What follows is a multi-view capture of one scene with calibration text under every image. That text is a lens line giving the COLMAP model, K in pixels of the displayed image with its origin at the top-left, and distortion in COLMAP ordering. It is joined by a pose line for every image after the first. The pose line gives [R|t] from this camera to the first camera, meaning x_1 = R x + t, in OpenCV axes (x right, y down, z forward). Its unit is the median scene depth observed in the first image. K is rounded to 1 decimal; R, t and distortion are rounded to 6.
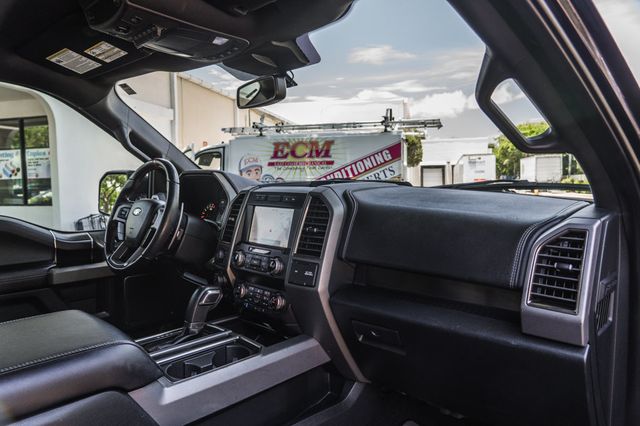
lens RADIAL K [[430.5, 0, 304.9], [0, 430.5, 210.5], [0, 0, 1]] dist [-0.000608, 0.000426]
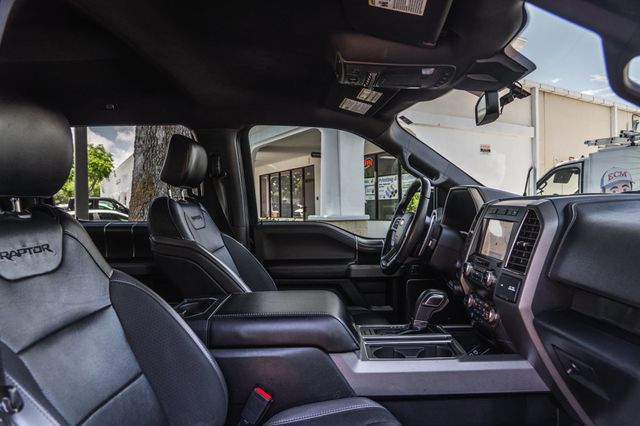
lens RADIAL K [[421.5, 0, 333.1], [0, 421.5, 212.5], [0, 0, 1]] dist [-0.001294, 0.000817]
pose [[0.734259, 0.014151, -0.678722, 0.271383], [-0.041102, 0.998875, -0.023639, 0.011293], [0.677624, 0.045254, 0.734015, 0.021275]]
